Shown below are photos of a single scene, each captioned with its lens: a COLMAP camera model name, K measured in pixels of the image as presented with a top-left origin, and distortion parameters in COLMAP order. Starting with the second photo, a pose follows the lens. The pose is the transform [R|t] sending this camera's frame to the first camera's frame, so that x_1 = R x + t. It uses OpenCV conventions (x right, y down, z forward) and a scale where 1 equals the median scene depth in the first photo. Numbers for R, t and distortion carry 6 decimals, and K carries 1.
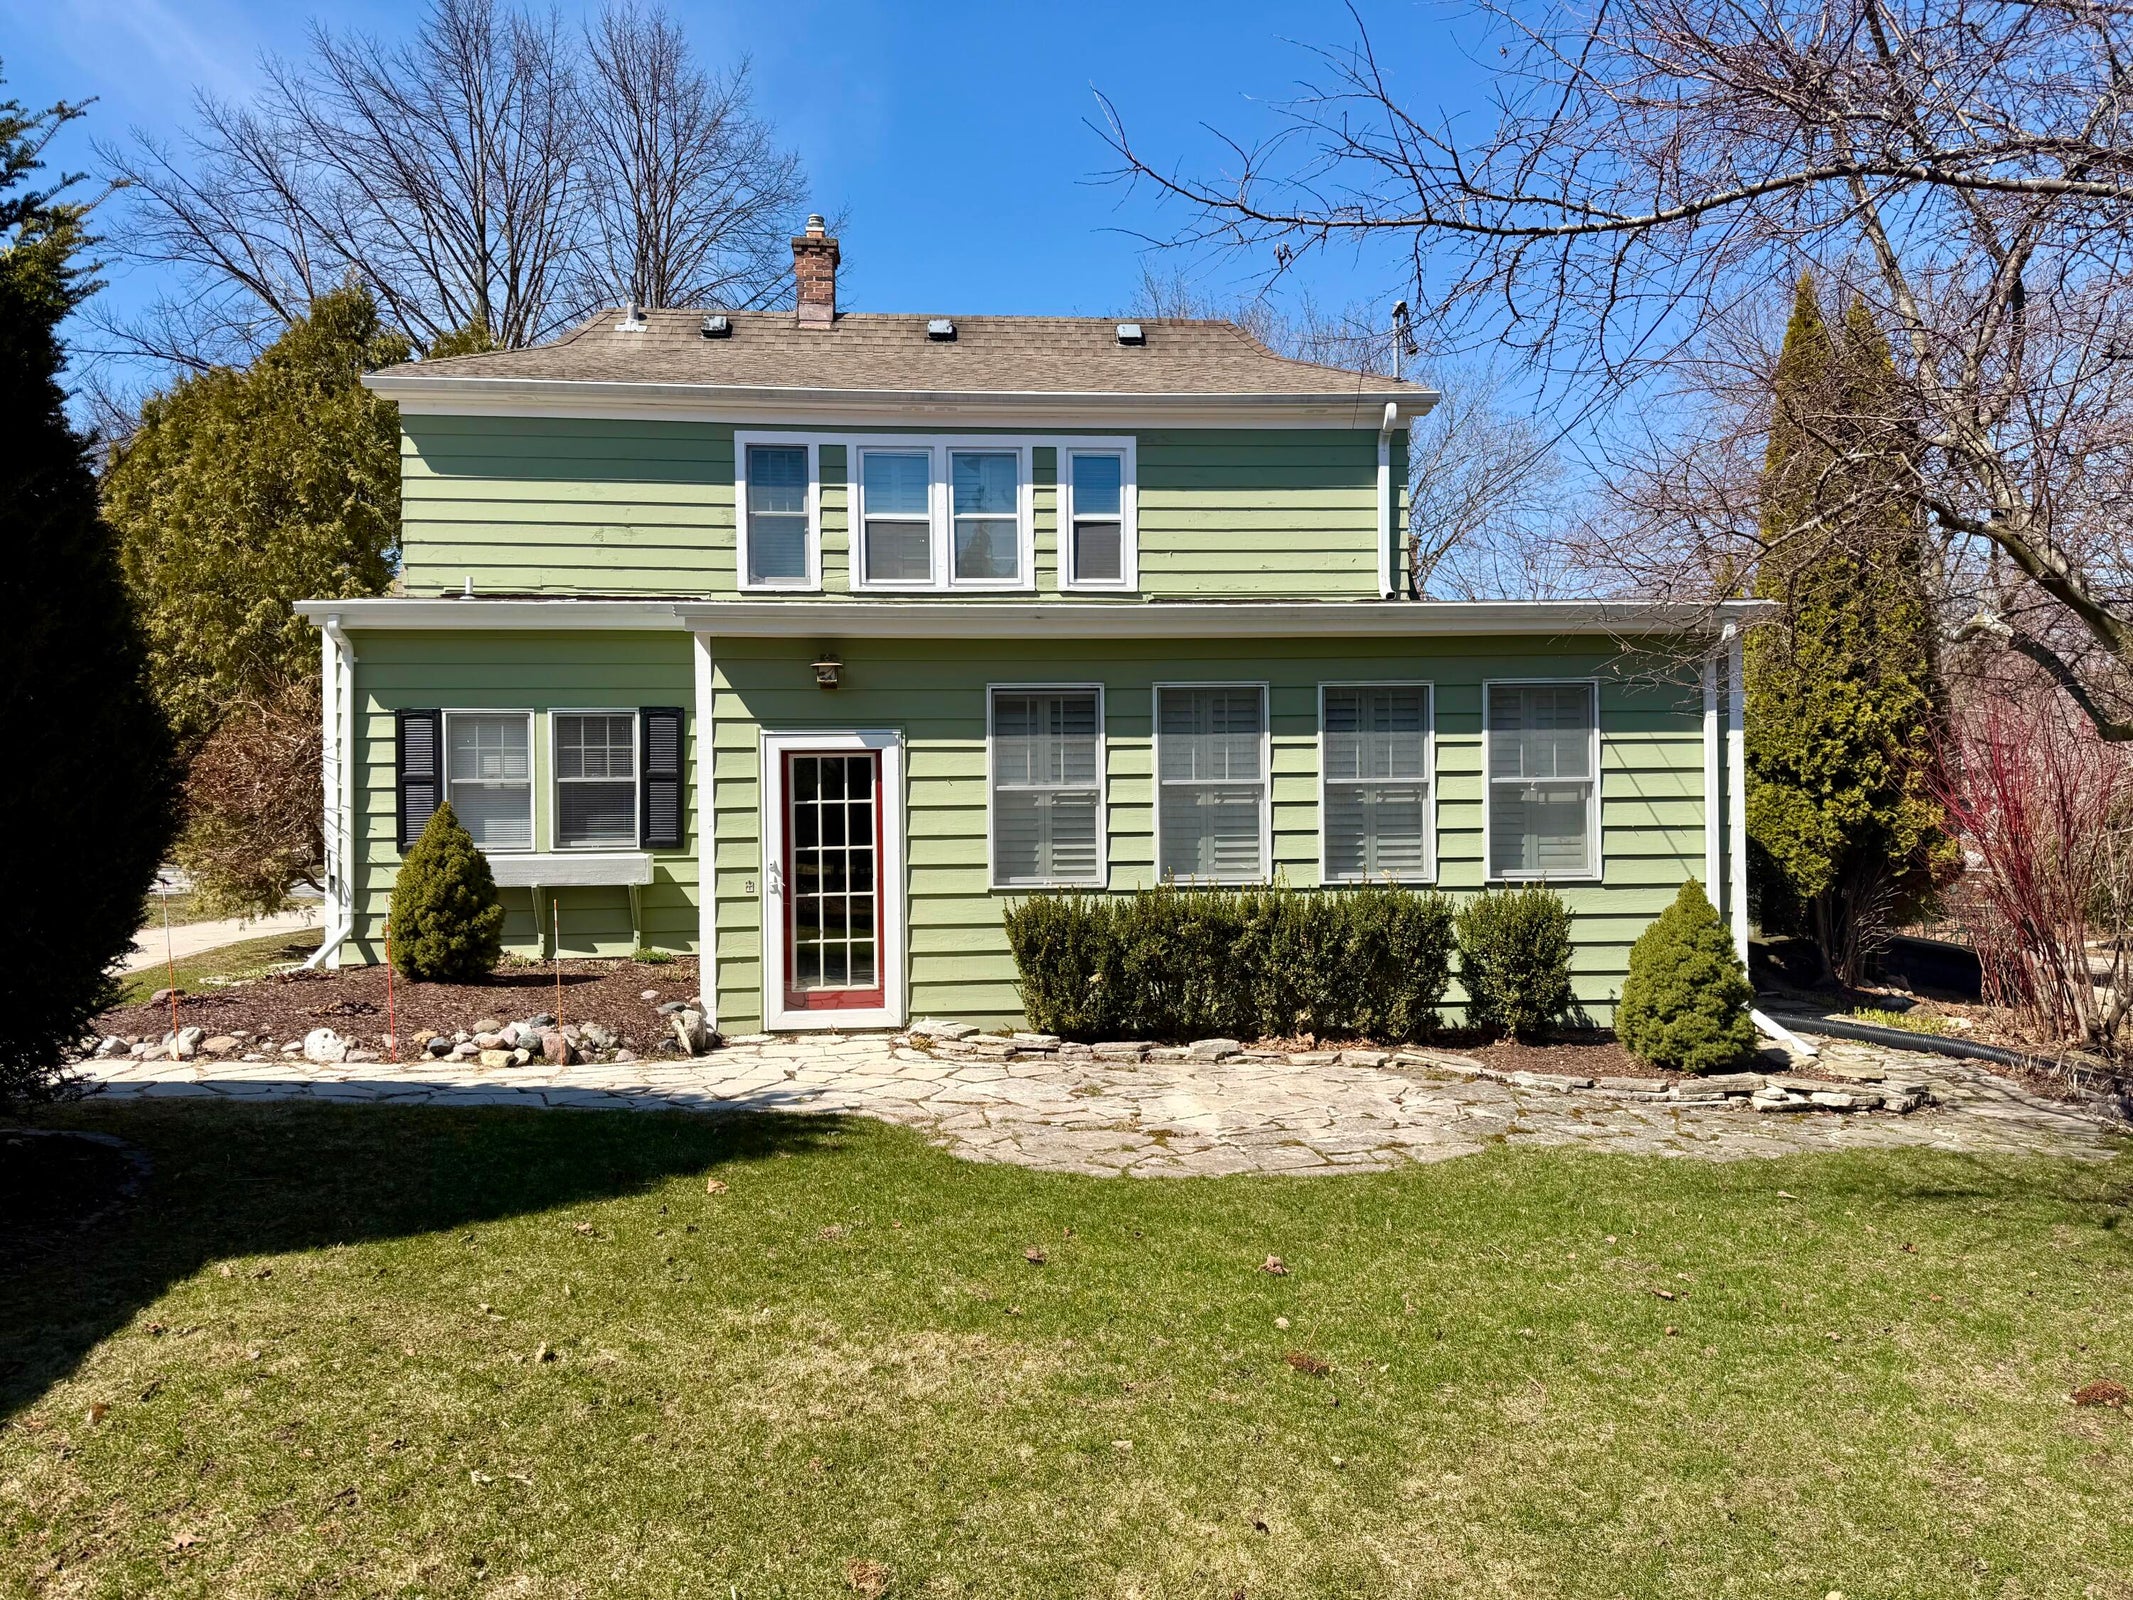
lens RADIAL K [[1508.8, 0, 1061.6], [0, 1508.8, 792.6], [0, 0, 1]] dist [0.040394, -0.039011]
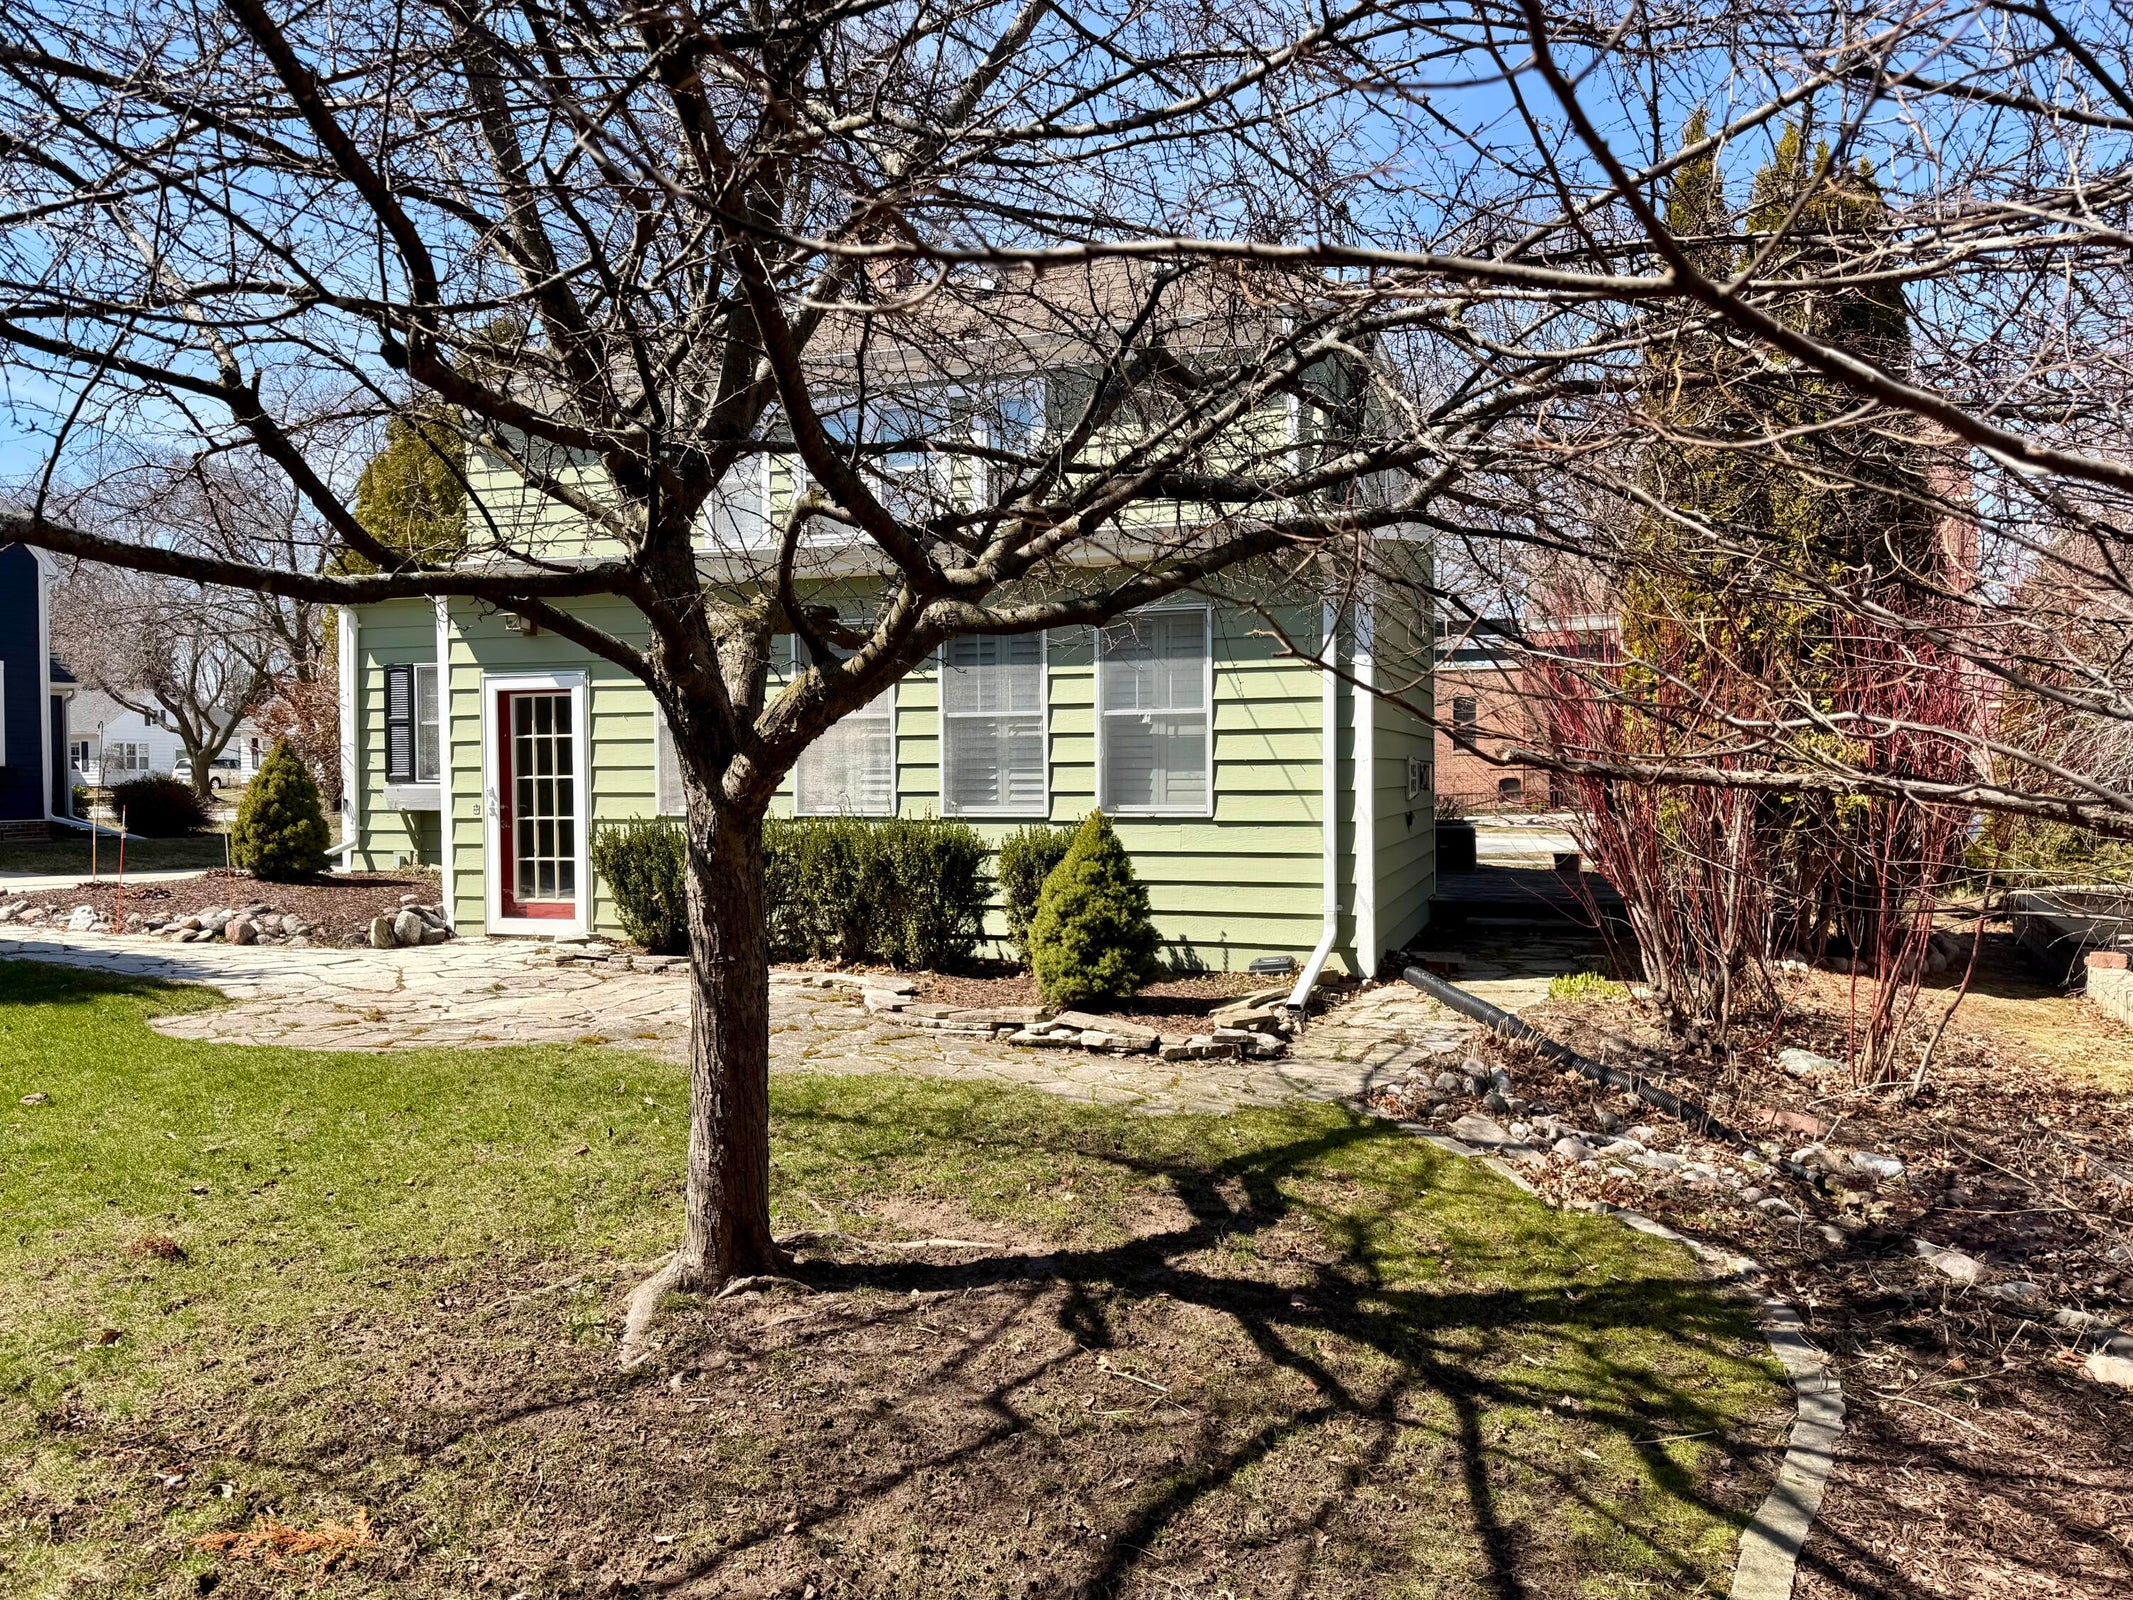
lens RADIAL K [[1508.8, 0, 1082.4], [0, 1508.8, 796.4], [0, 0, 1]] dist [0.040394, -0.039011]
pose [[0.922940, 0.012074, -0.384754, 0.554952], [-0.000558, 0.999549, 0.030029, 0.014161], [0.384943, -0.027500, 0.922531, 0.084067]]
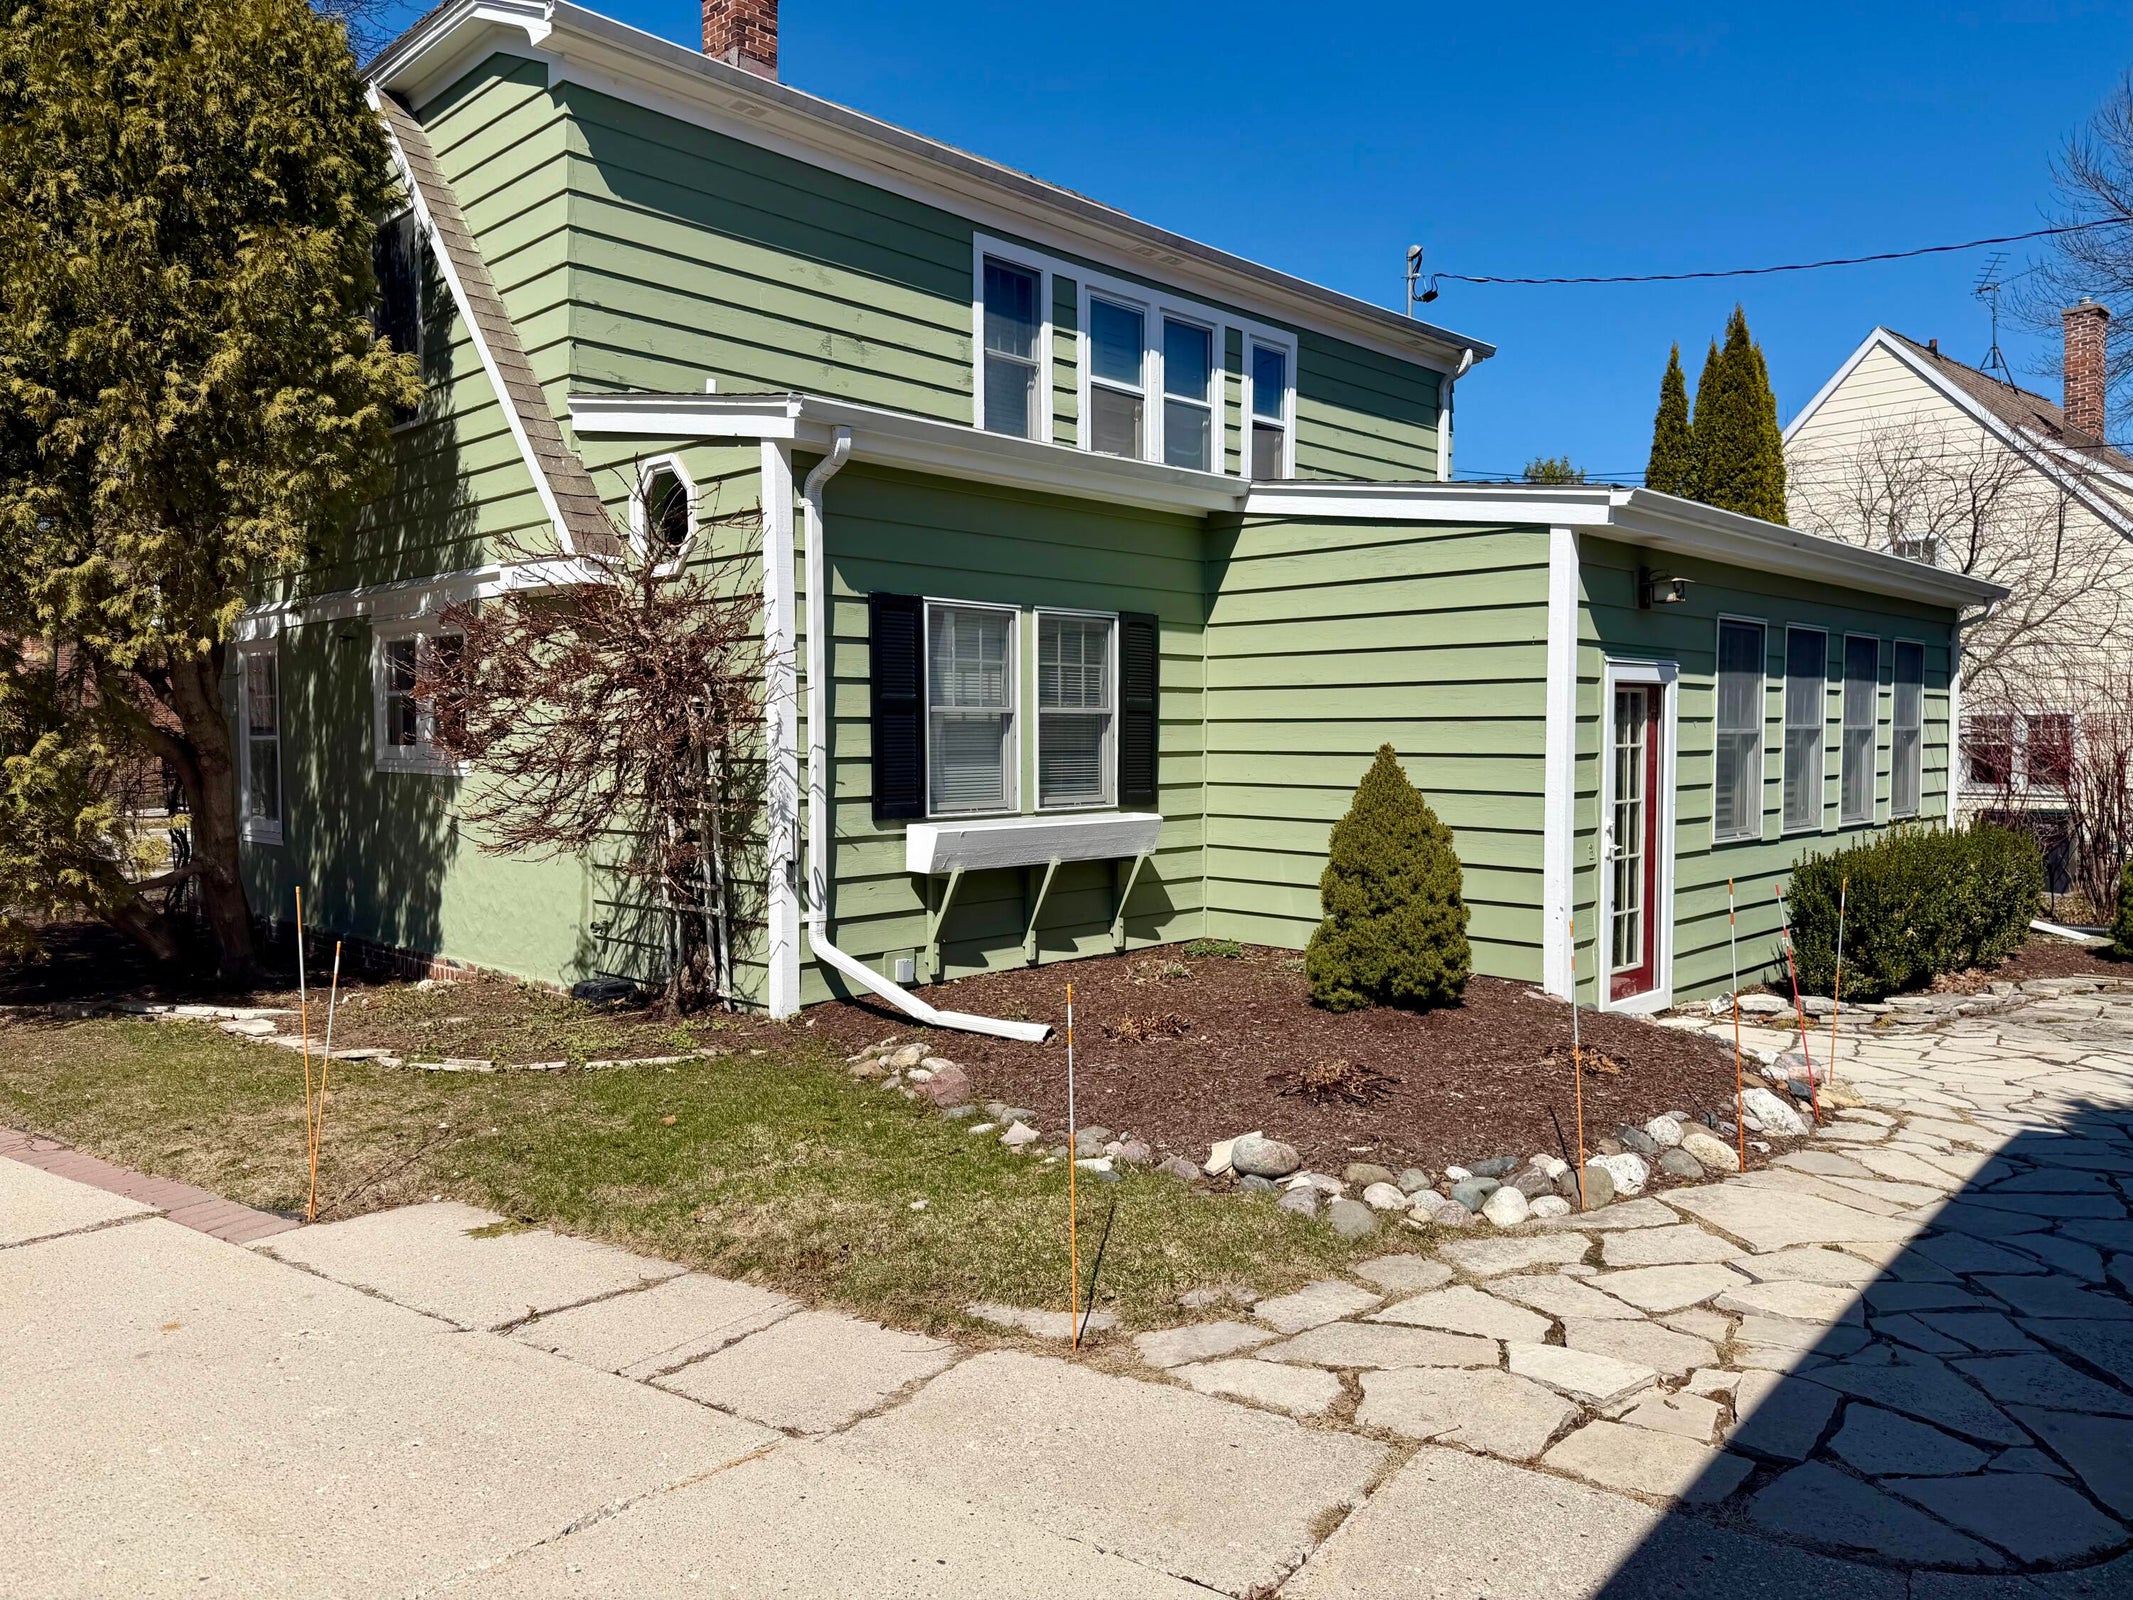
lens RADIAL K [[1508.8, 0, 1063.2], [0, 1508.8, 819.9], [0, 0, 1]] dist [0.040394, -0.039011]
pose [[0.754838, -0.029431, 0.655251, -0.791611], [-0.012873, 0.998136, 0.059661, 0.000988], [-0.655785, -0.053469, 0.753052, 0.476115]]
